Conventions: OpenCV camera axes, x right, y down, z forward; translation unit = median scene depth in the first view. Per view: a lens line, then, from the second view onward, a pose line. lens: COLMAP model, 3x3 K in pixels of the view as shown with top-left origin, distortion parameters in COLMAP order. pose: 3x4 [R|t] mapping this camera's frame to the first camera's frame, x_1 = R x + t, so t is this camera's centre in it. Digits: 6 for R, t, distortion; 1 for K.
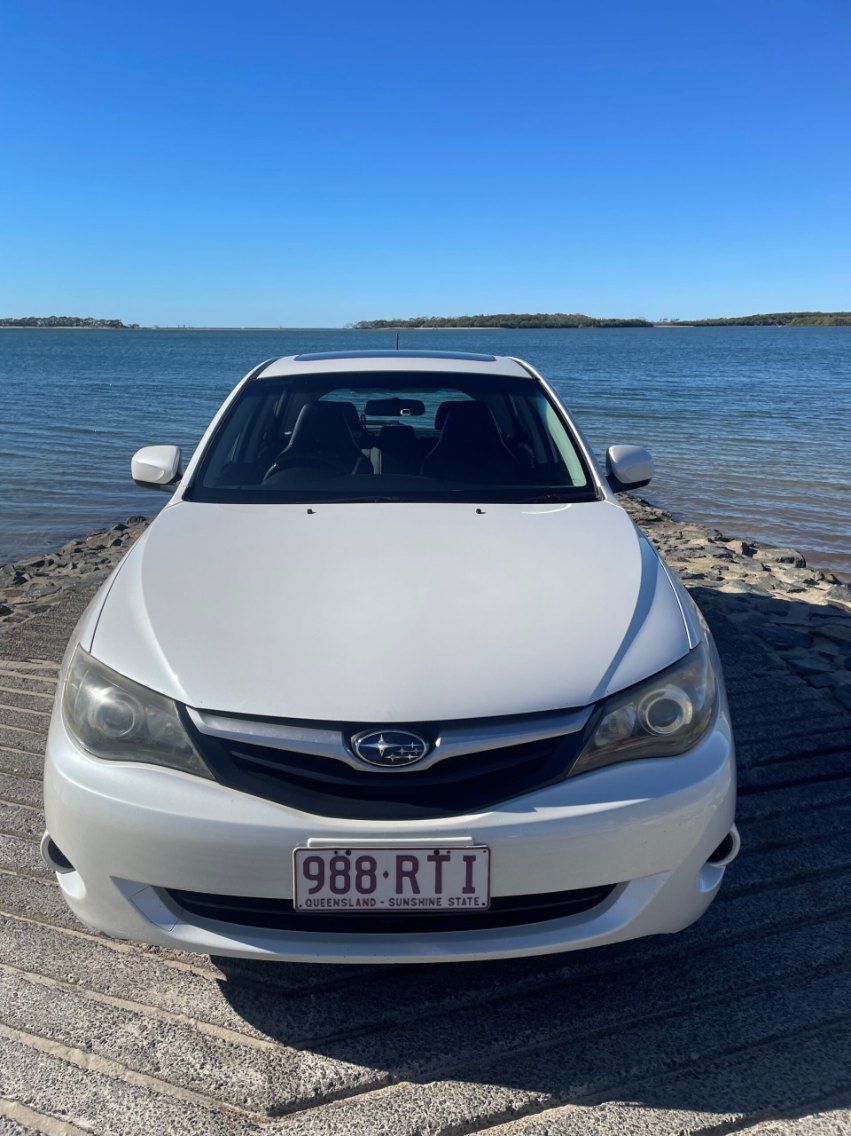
lens RADIAL K [[858.0, 0, 416.5], [0, 858.0, 567.0], [0, 0, 1]] dist [0.087057, -0.105466]
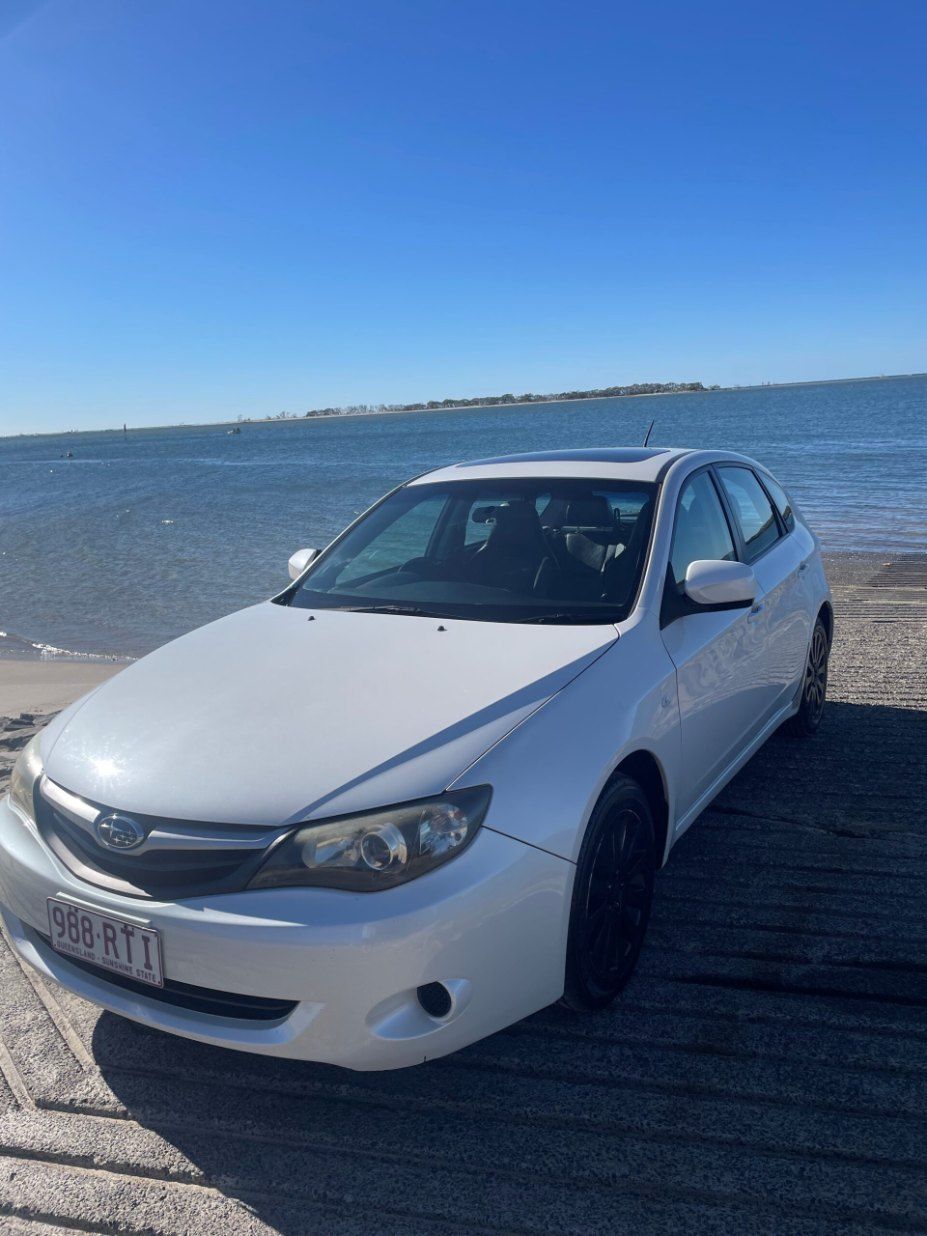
lens RADIAL K [[933.5, 0, 470.5], [0, 933.5, 625.0], [0, 0, 1]] dist [0.087057, -0.105466]
pose [[0.850054, 0.066018, -0.522541, 0.998819], [-0.077385, 0.997001, 0.000074, -0.105773], [0.520979, 0.040374, 0.852614, 0.128665]]
